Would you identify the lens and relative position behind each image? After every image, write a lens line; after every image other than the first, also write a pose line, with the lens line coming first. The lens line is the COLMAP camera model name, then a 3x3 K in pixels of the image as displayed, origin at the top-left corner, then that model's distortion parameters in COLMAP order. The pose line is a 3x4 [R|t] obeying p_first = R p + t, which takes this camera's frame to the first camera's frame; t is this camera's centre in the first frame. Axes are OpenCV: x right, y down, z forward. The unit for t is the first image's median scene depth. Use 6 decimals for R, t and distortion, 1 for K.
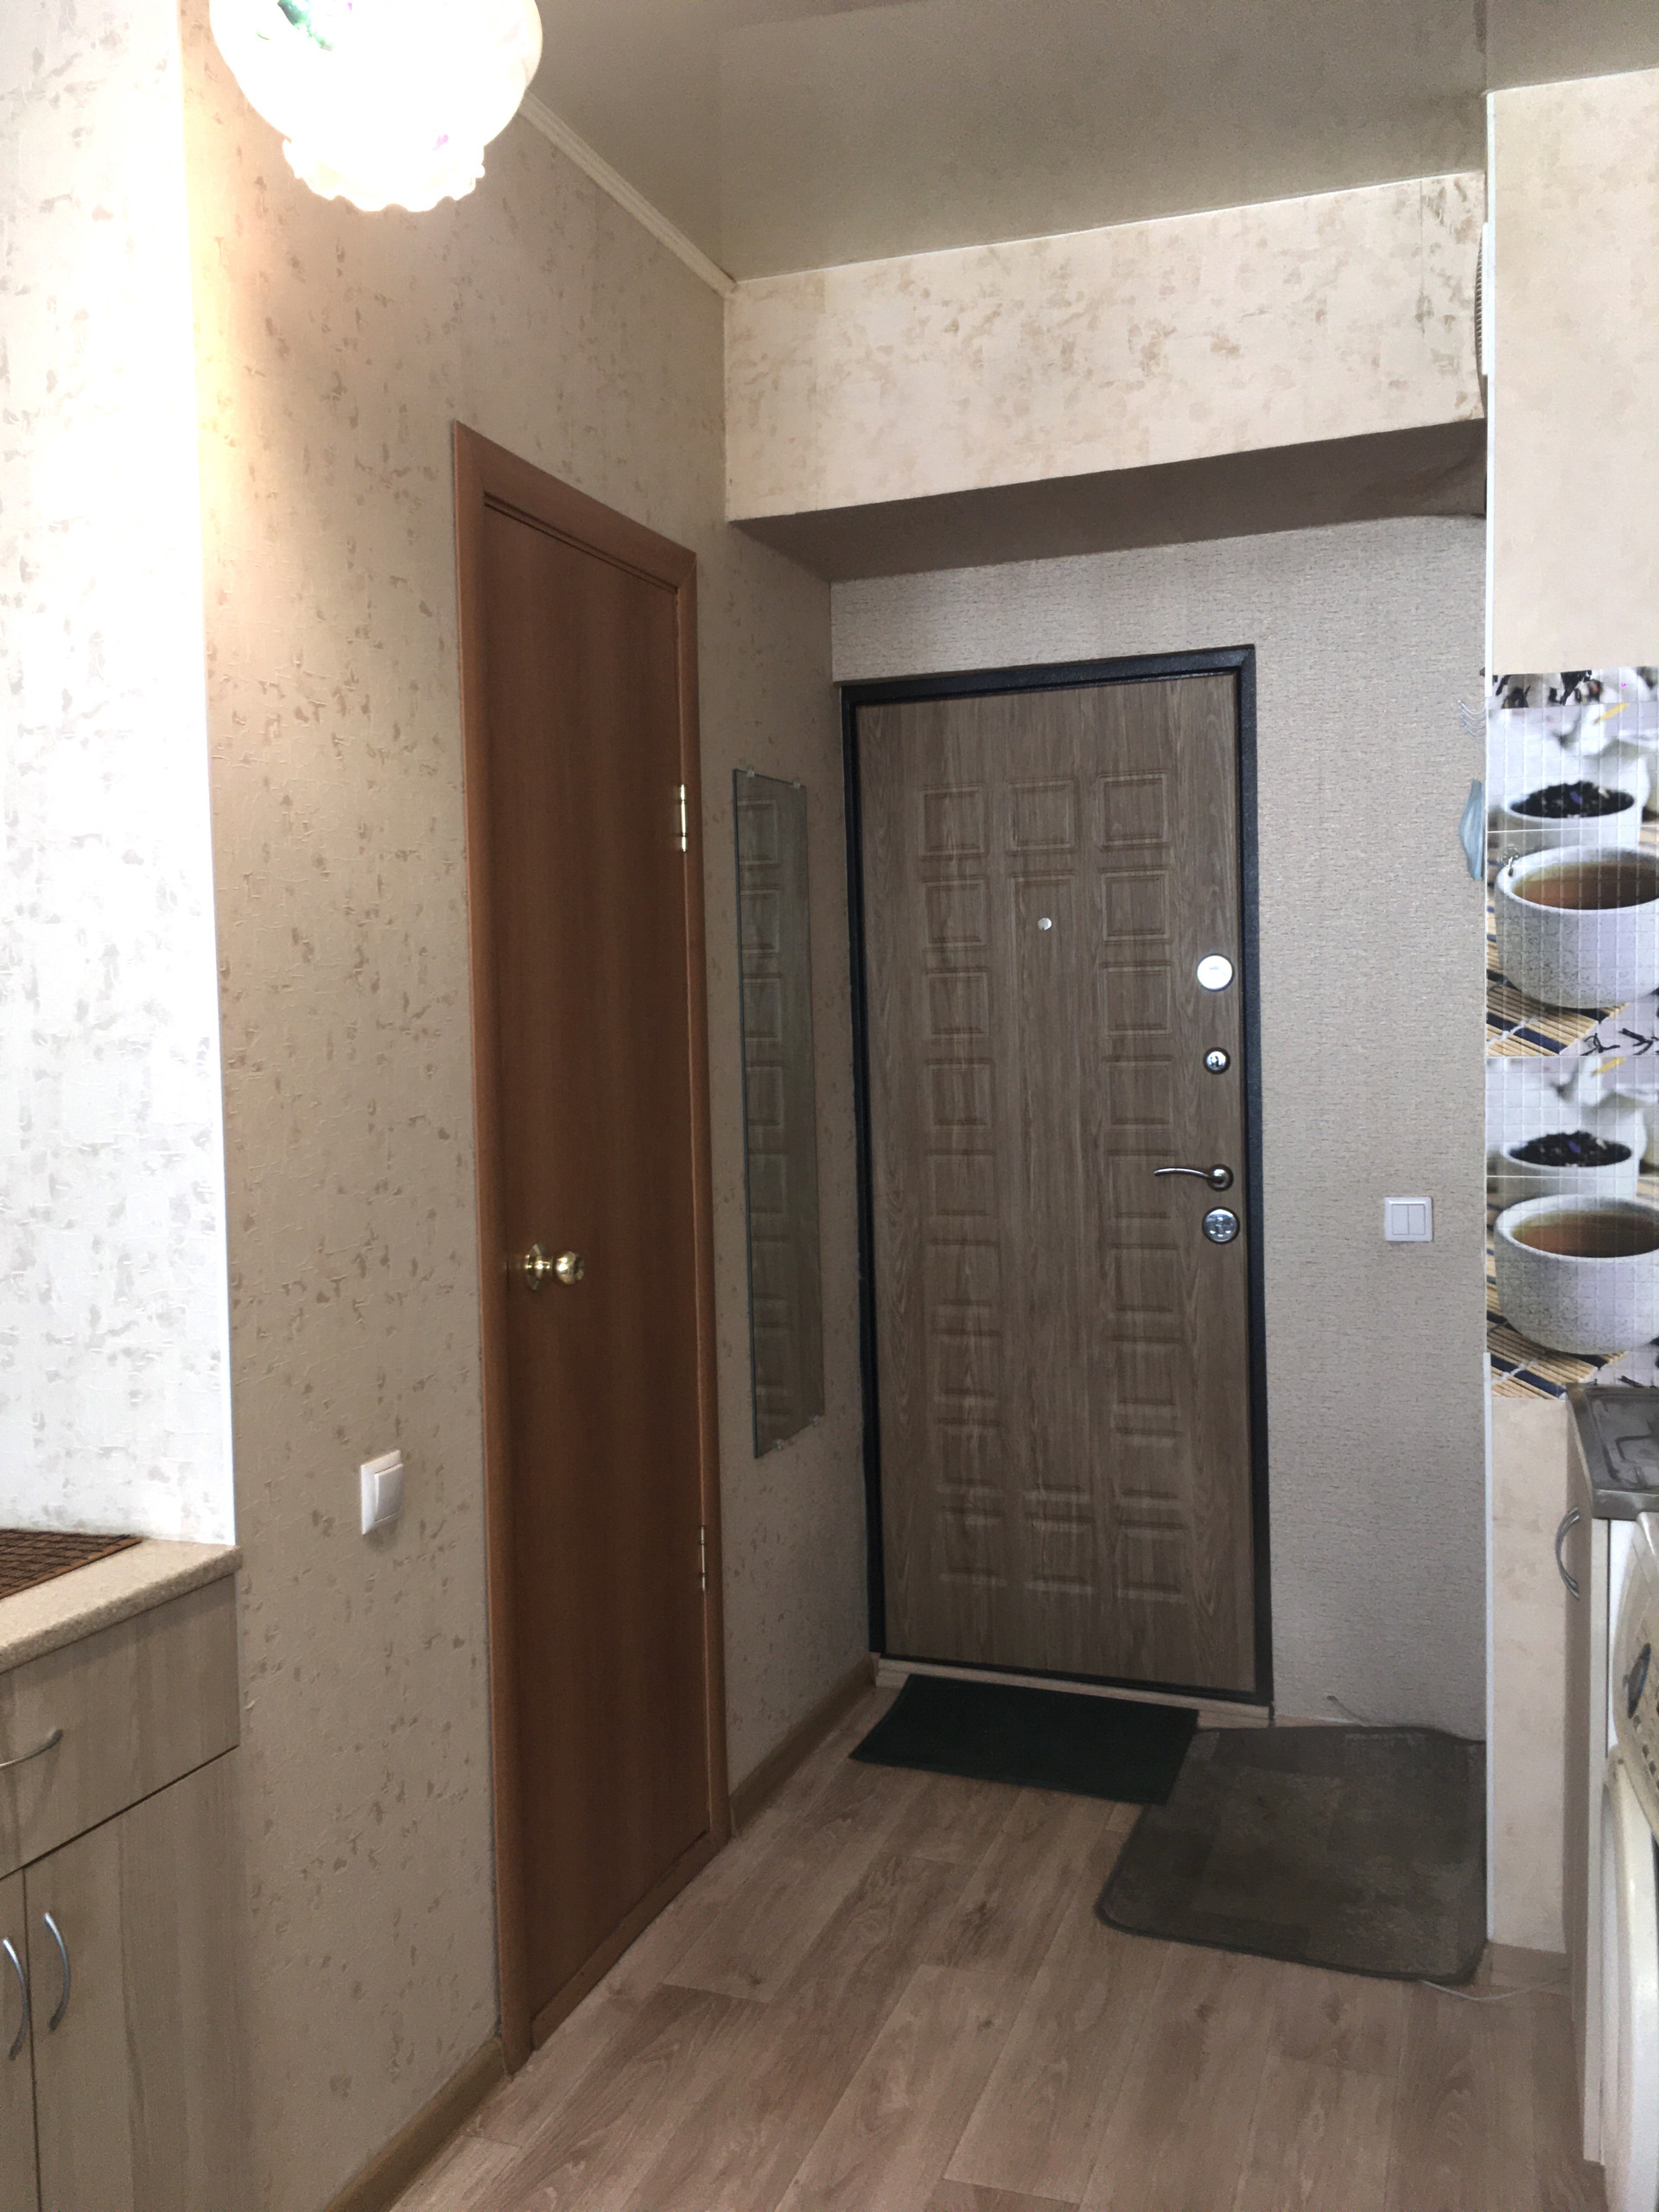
lens RADIAL K [[1891.9, 0, 829.0], [0, 1891.9, 1098.3], [0, 0, 1]] dist [0.072999, -0.083570]
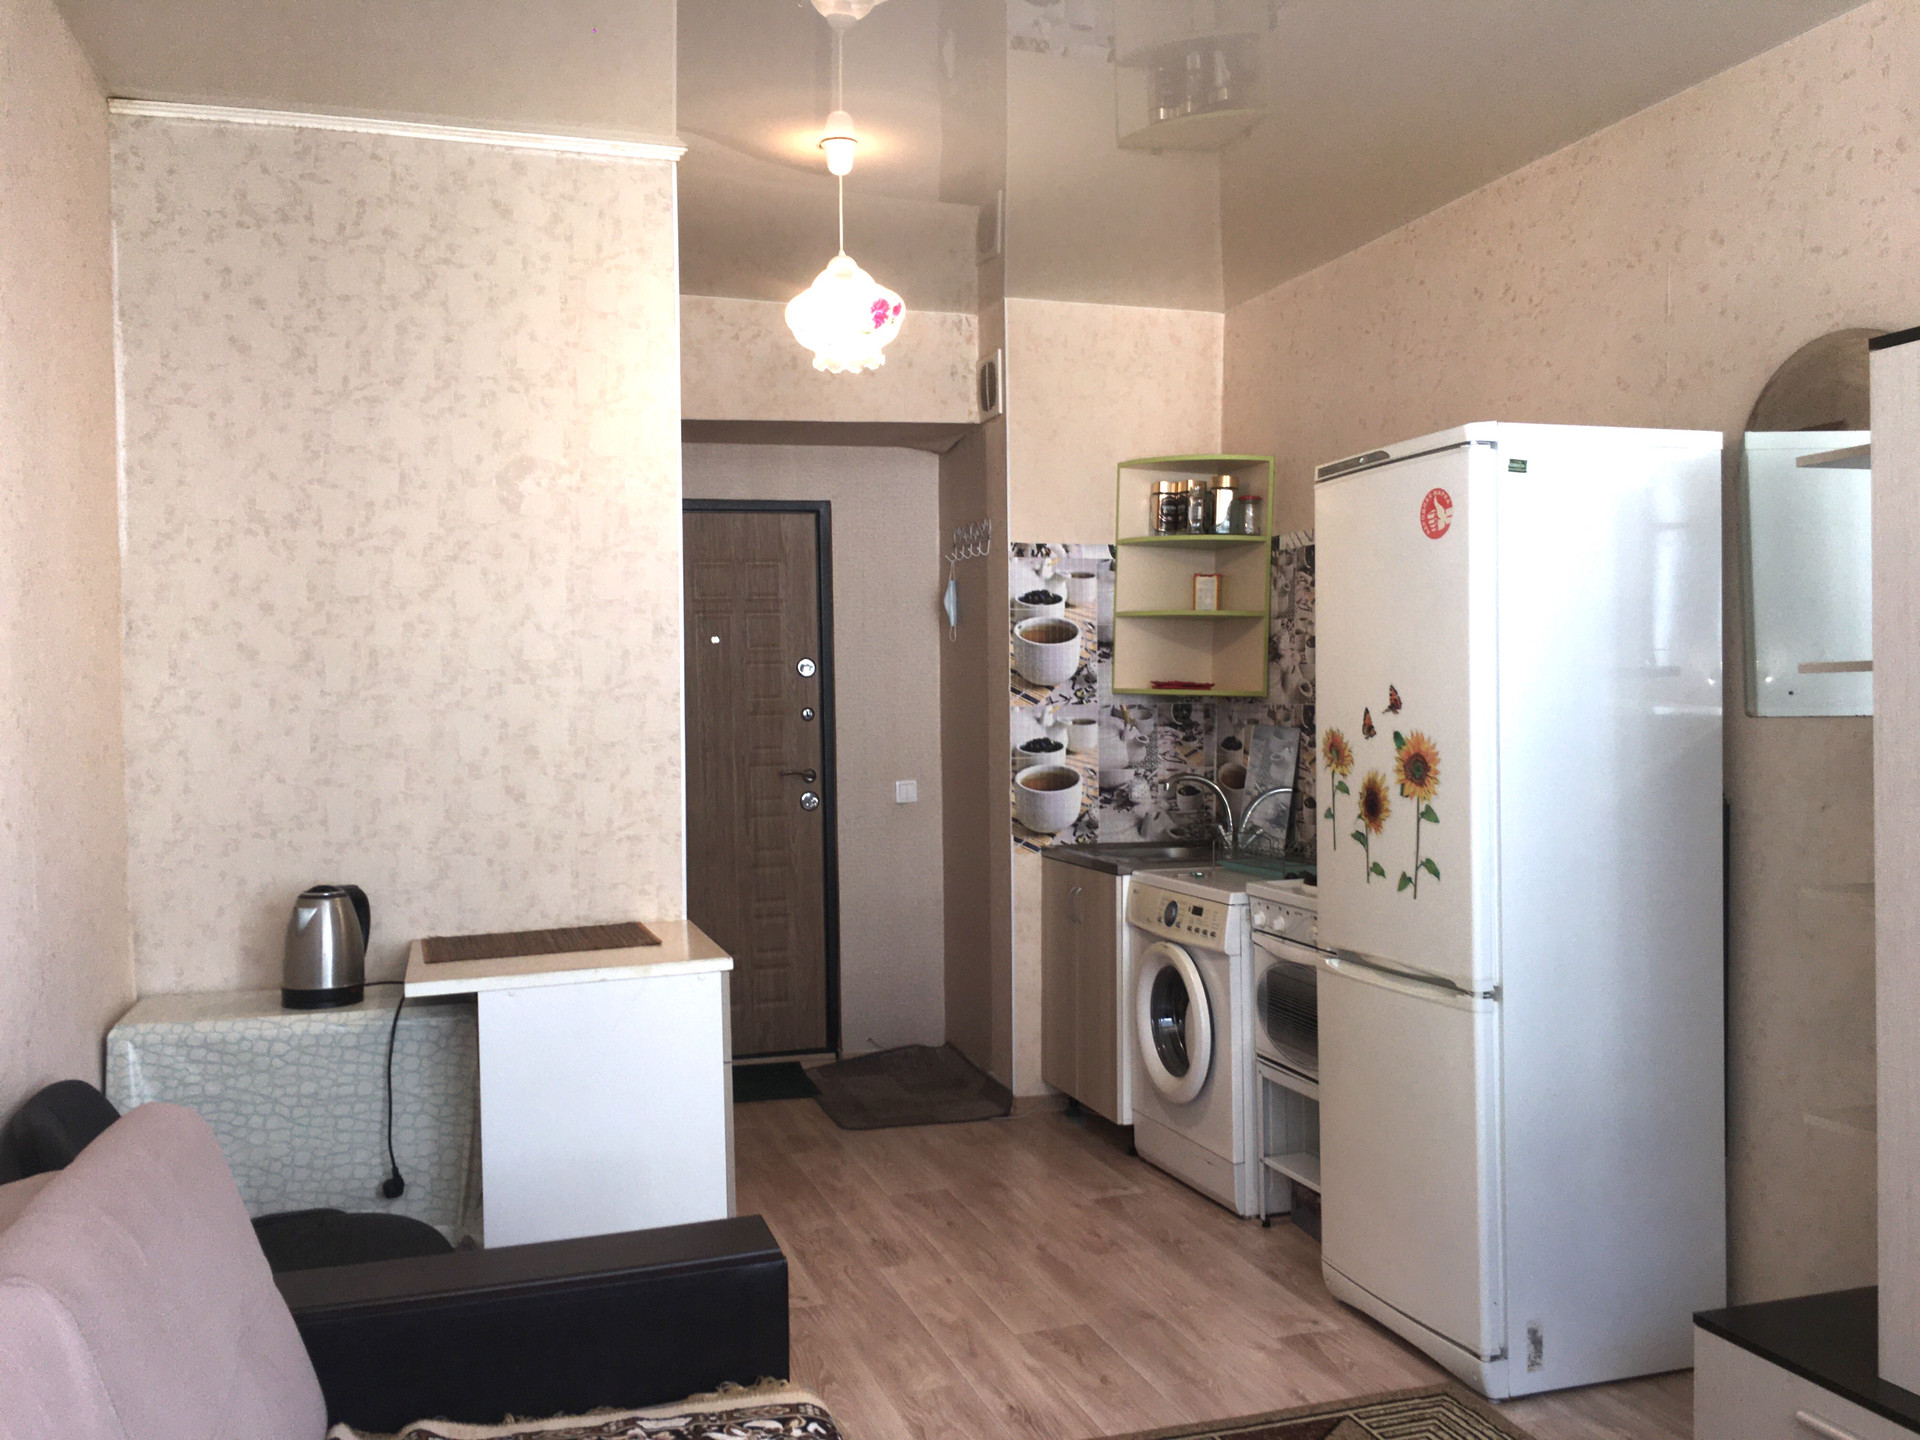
lens RADIAL K [[1642.2, 0, 947.6], [0, 1642.2, 713.7], [0, 0, 1]] dist [0.072999, -0.083570]
pose [[0.800579, -0.004951, 0.599207, -0.857640], [0.028666, 0.999137, -0.030043, 0.042486], [-0.598541, 0.041229, 0.800030, -0.513837]]
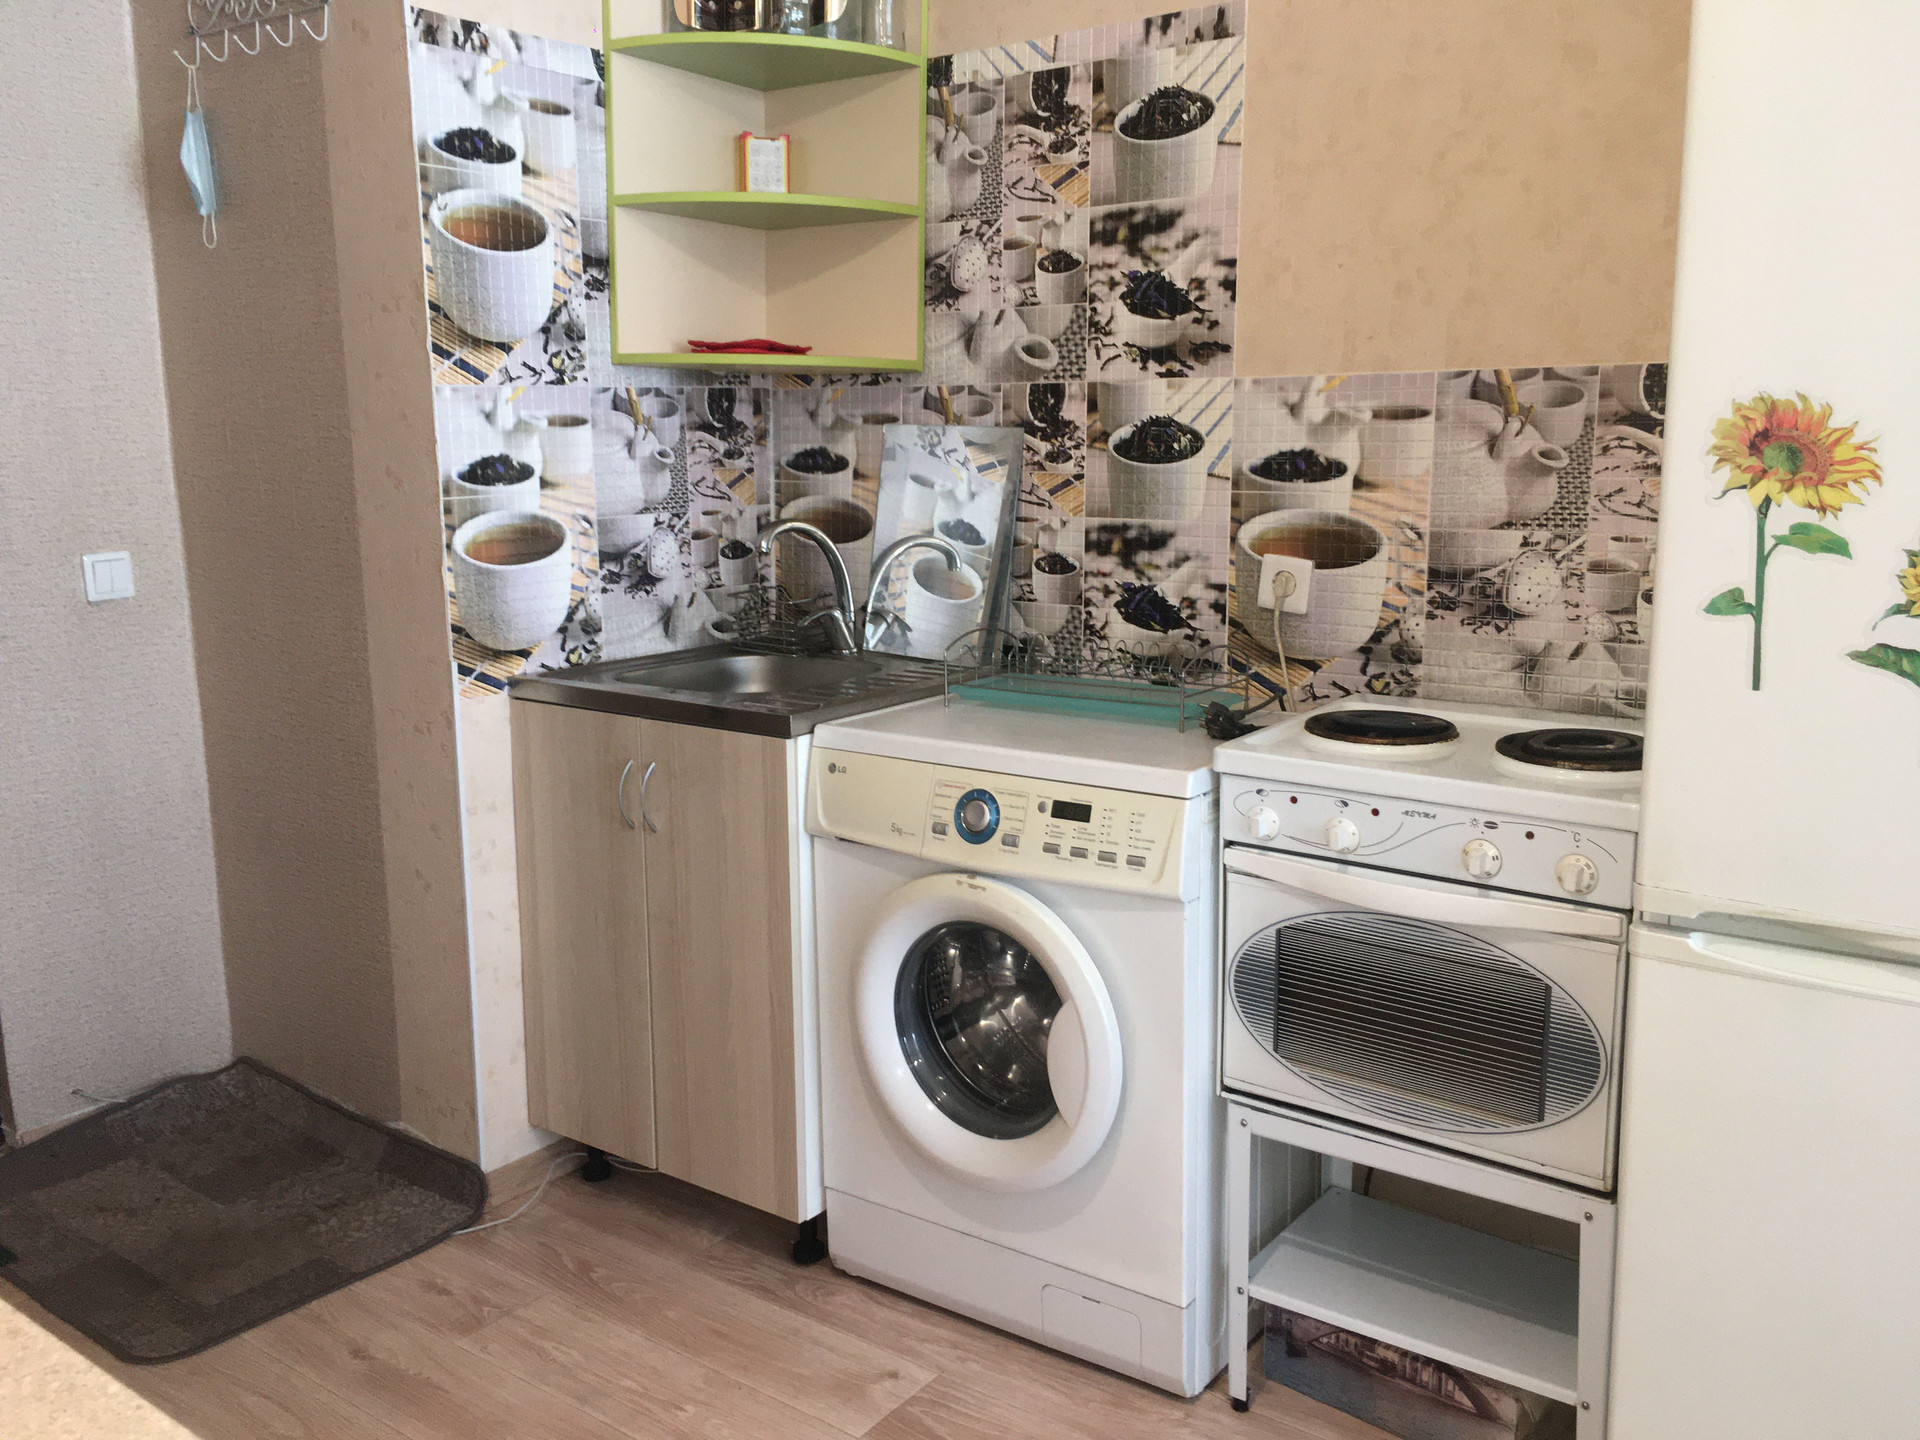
lens RADIAL K [[1642.2, 0, 956.6], [0, 1642.2, 715.8], [0, 0, 1]] dist [0.072999, -0.083570]
pose [[0.305643, -0.166544, 0.937468, -0.437512], [0.052150, 0.986034, 0.158170, 0.027768], [-0.950717, 0.000545, 0.310059, 0.413040]]
